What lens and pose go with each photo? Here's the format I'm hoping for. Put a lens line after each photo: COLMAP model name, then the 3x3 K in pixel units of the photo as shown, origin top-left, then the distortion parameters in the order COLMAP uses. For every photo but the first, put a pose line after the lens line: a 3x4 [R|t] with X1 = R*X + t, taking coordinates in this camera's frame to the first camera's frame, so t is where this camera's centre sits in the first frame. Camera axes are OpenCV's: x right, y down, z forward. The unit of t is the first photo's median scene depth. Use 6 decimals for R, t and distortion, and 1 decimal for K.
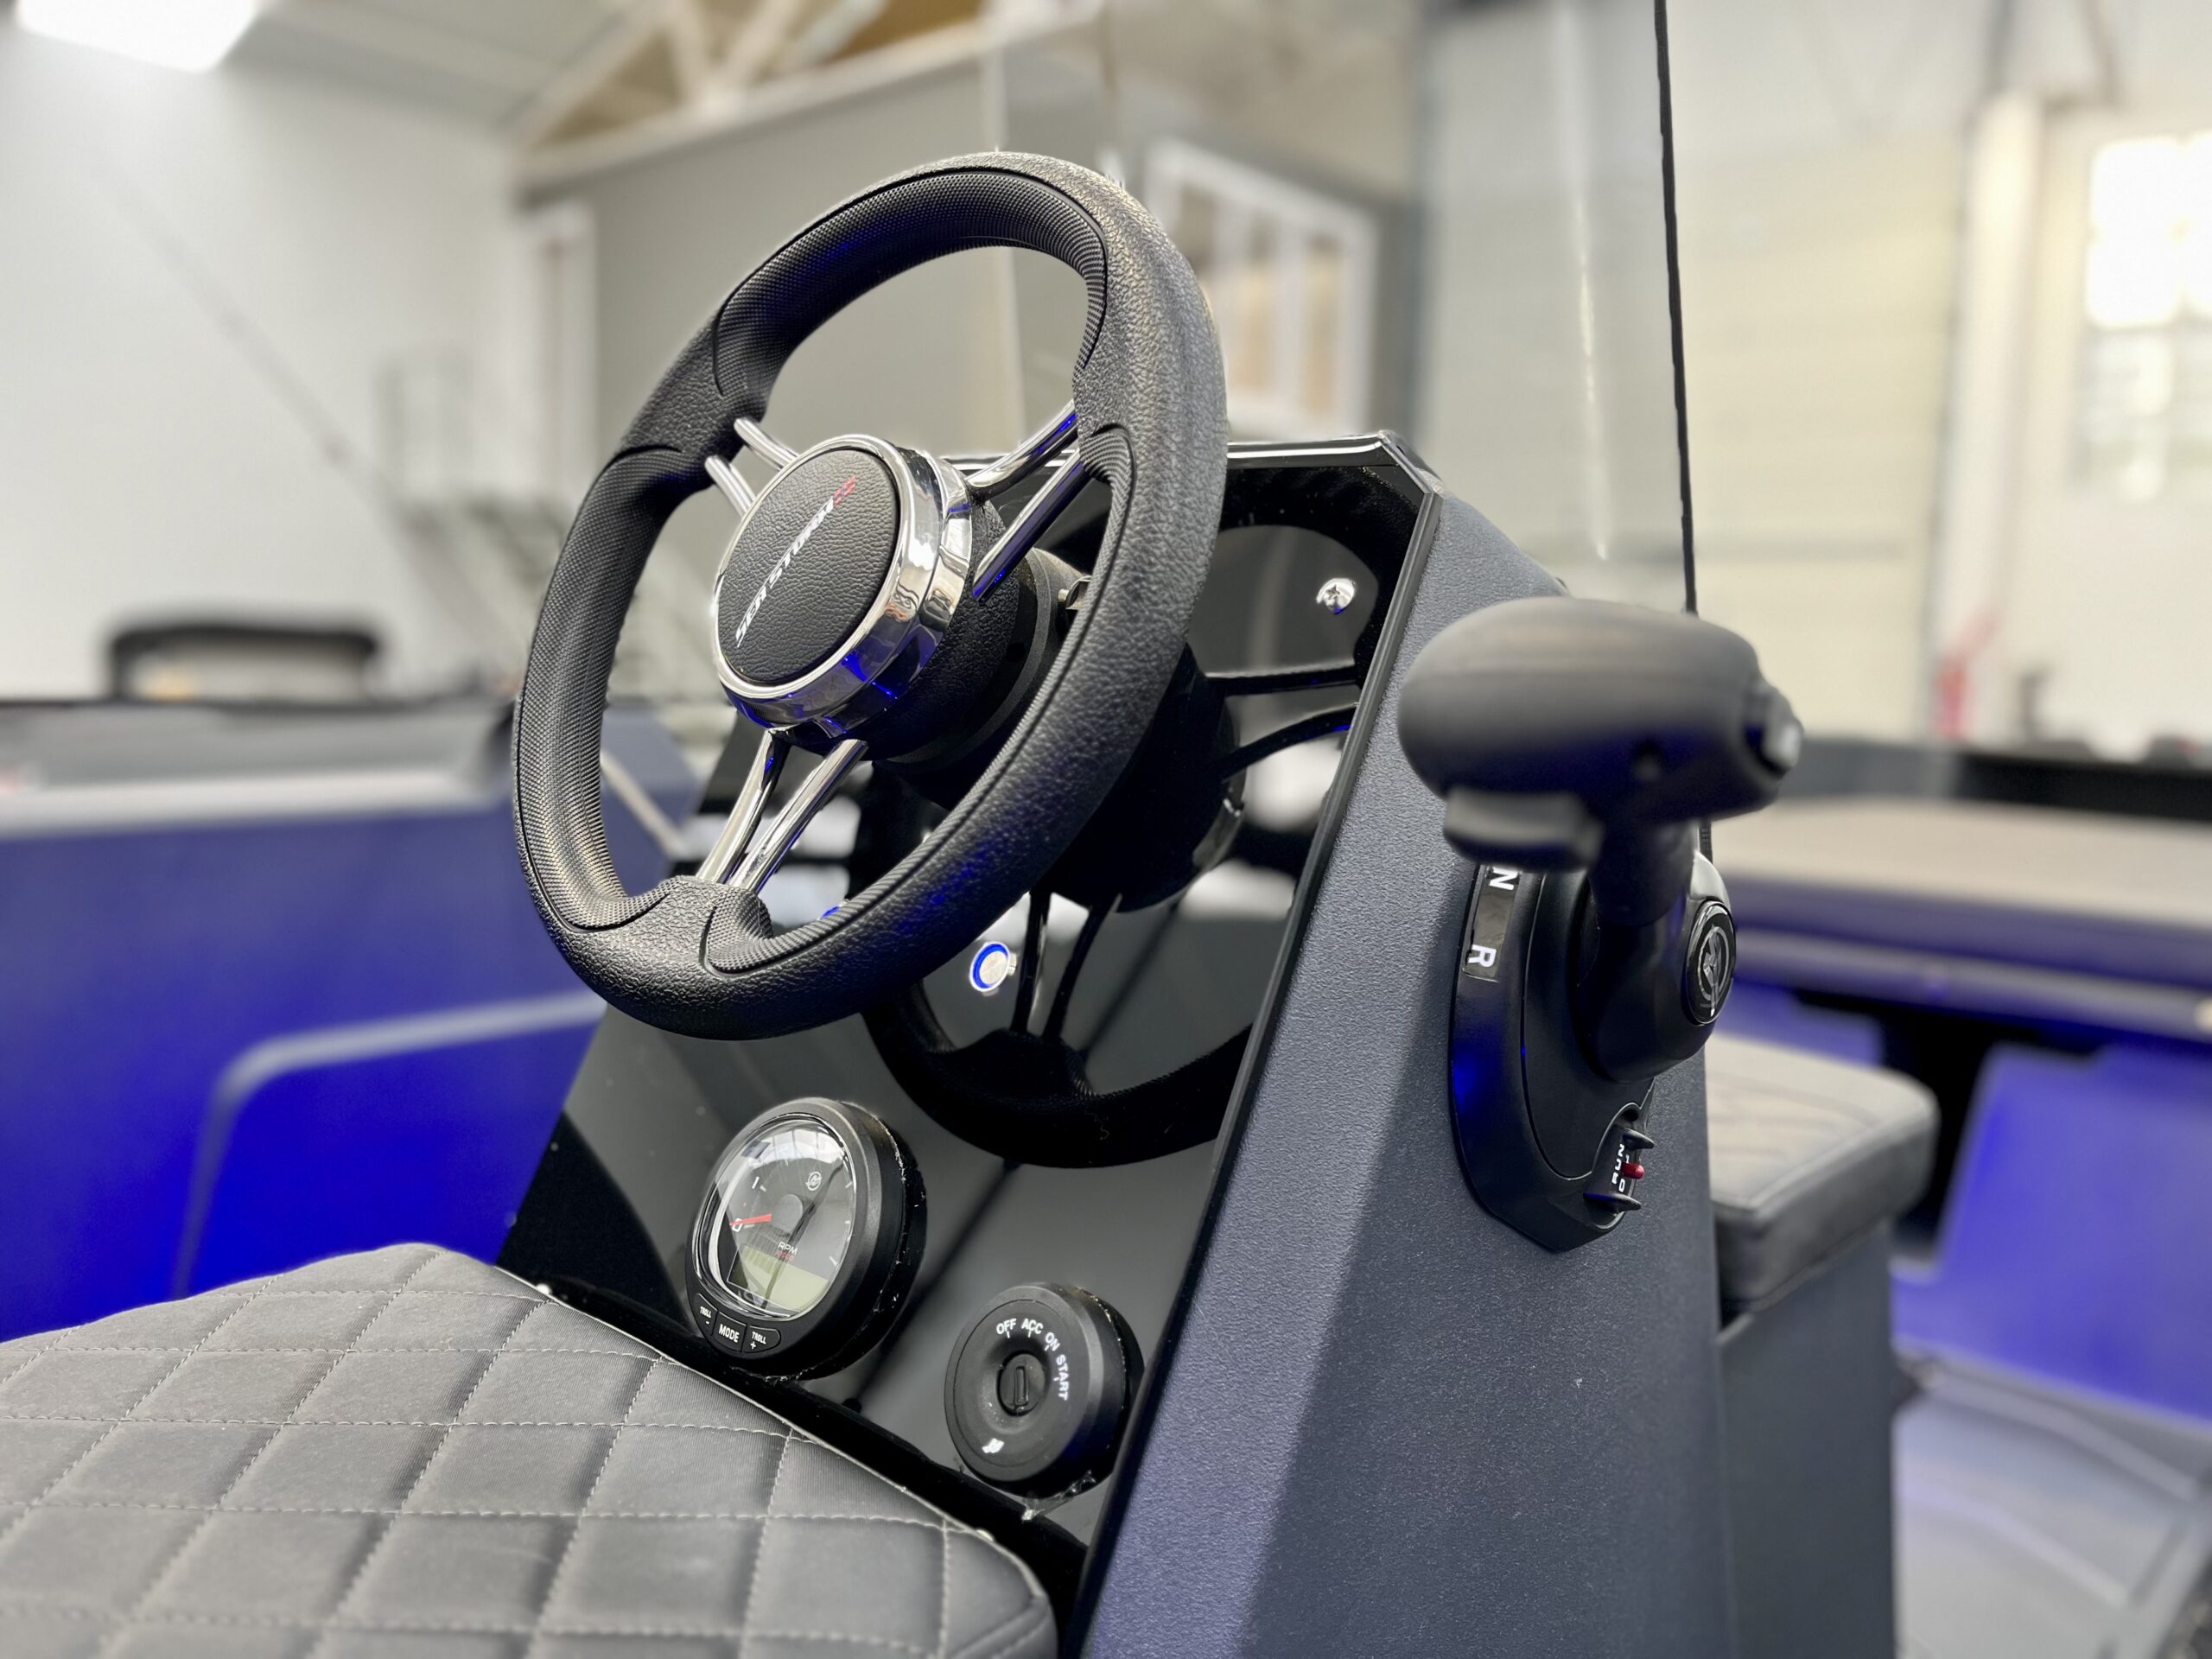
lens RADIAL K [[1675.8, 0, 1106.0], [0, 1675.8, 829.5], [0, 0, 1]] dist [0.054189, -0.054327]
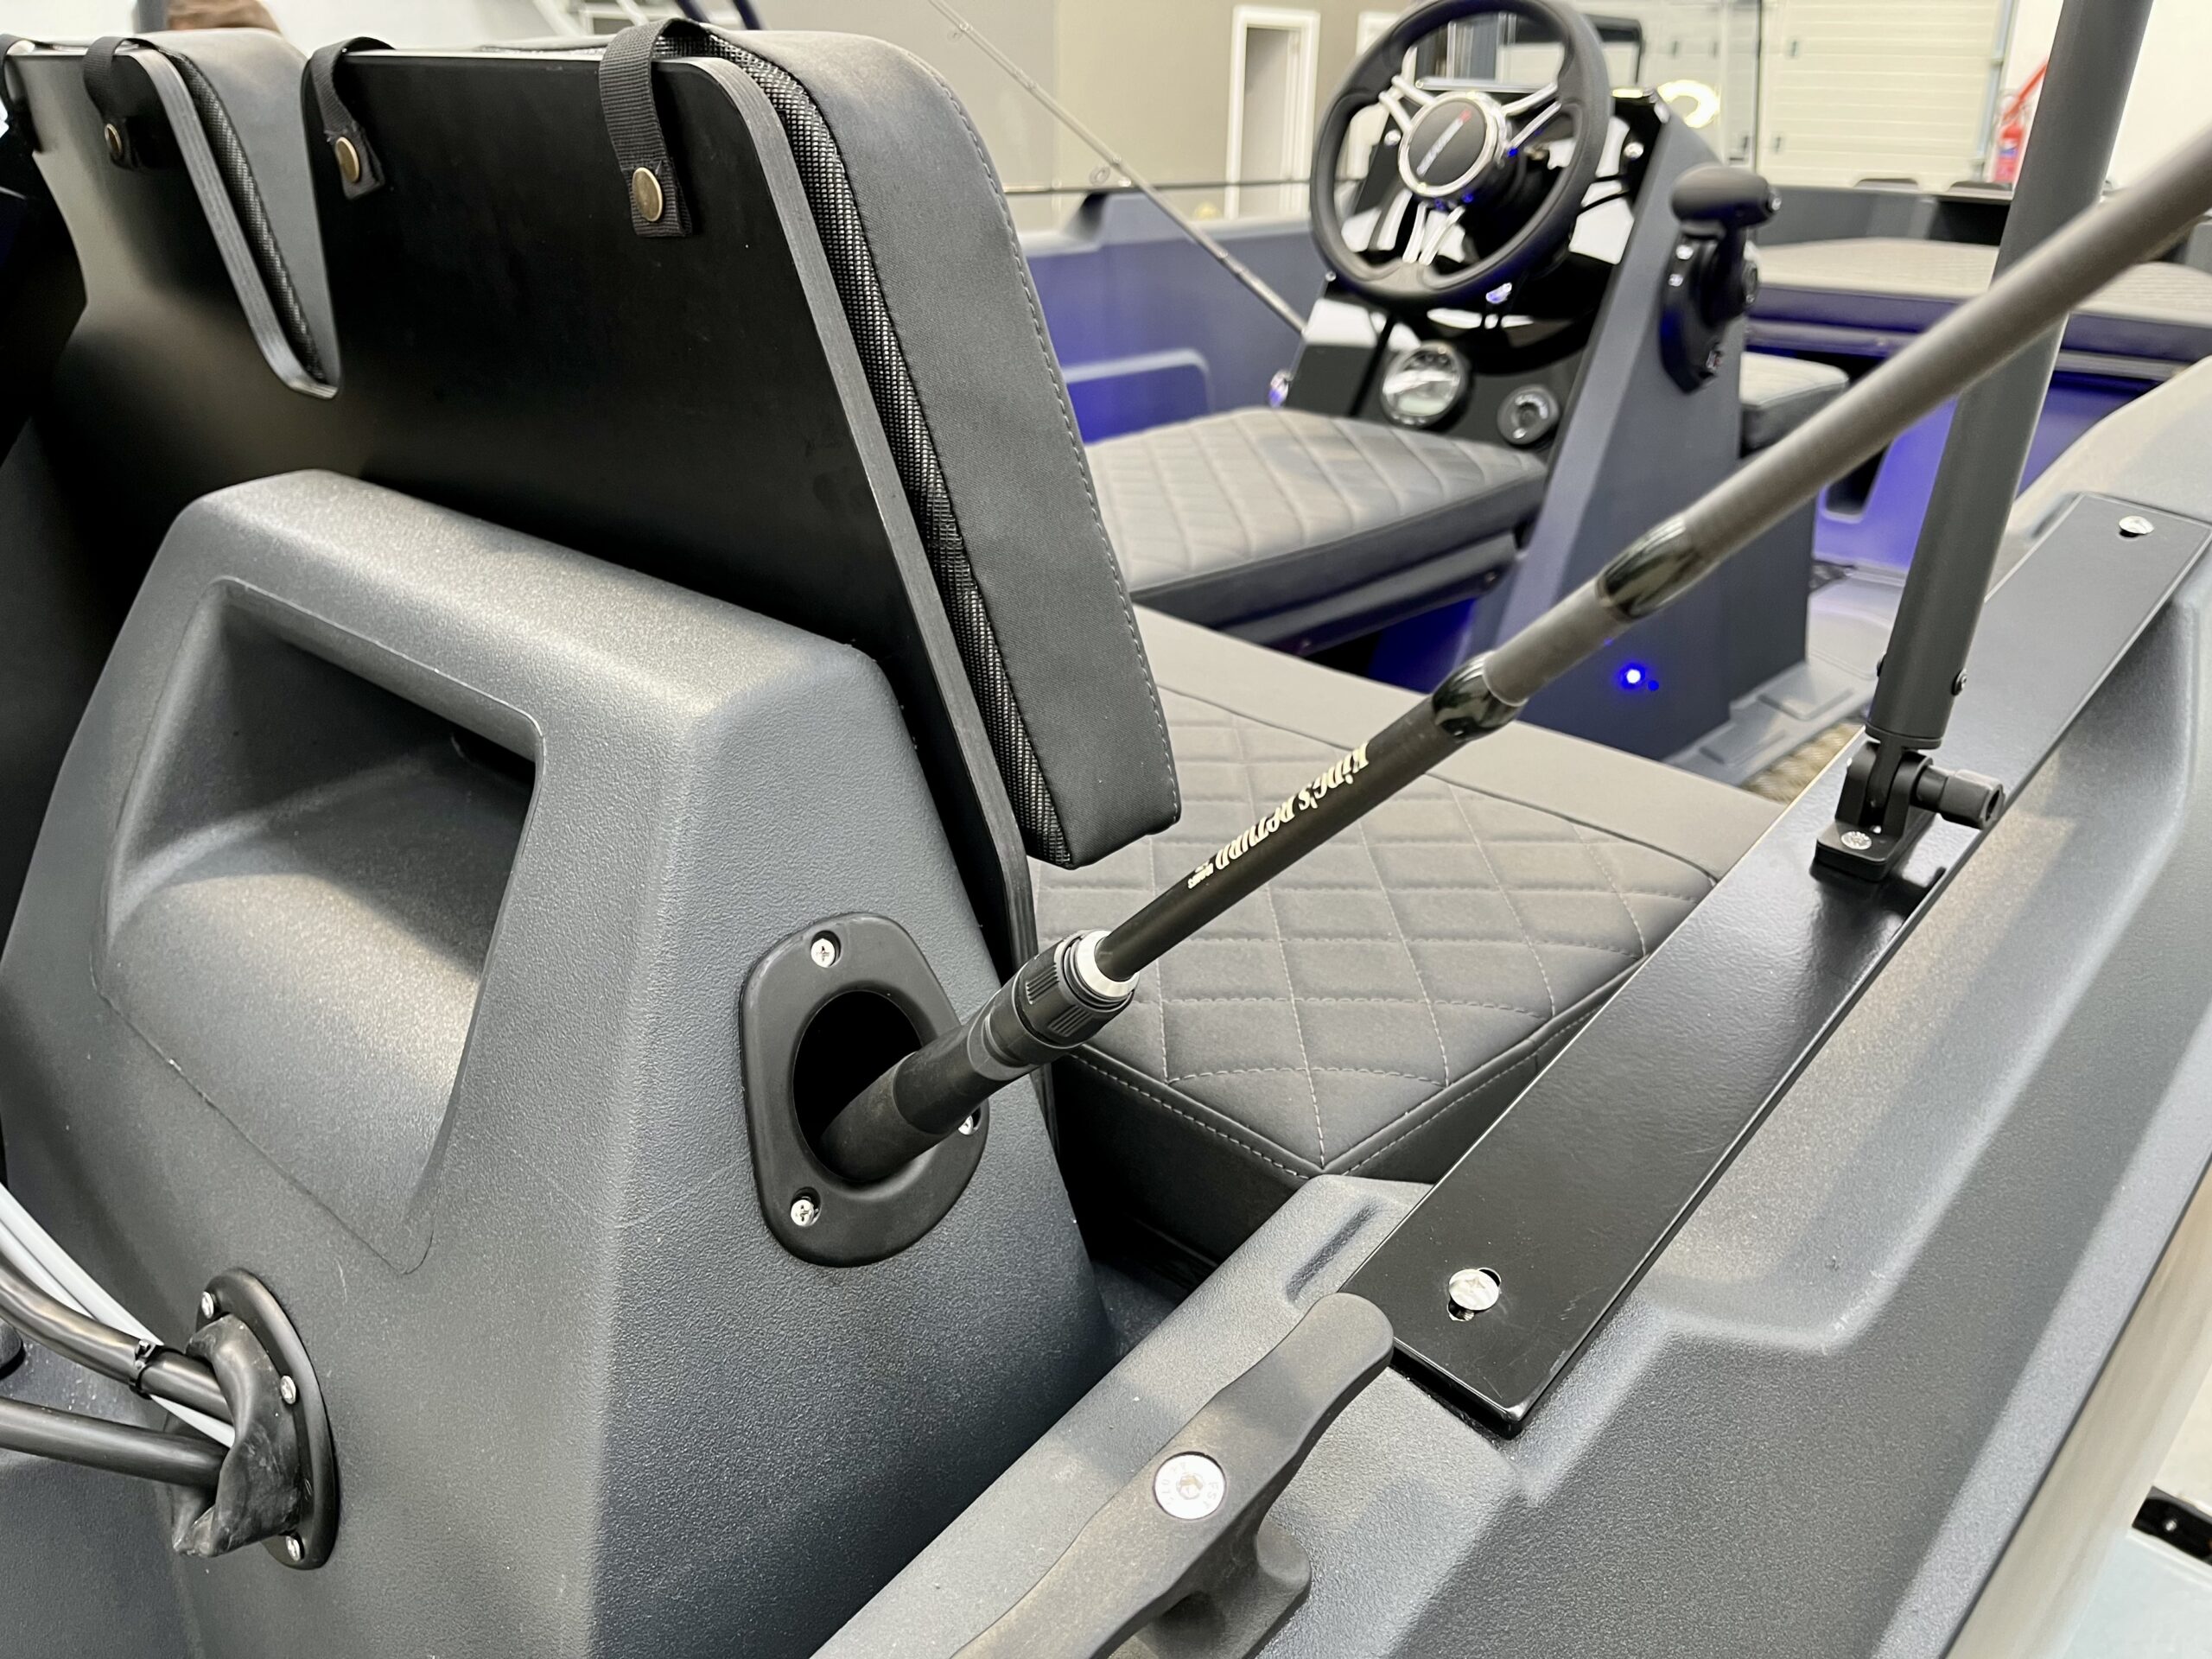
lens RADIAL K [[1751.4, 0, 1135.4], [0, 1751.4, 839.9], [0, 0, 1]] dist [0.081155, -0.115184]
pose [[0.999803, -0.016533, 0.010969, -0.784658], [0.012594, 0.956034, 0.292984, 0.089938], [-0.015331, -0.292788, 0.956054, -2.283368]]
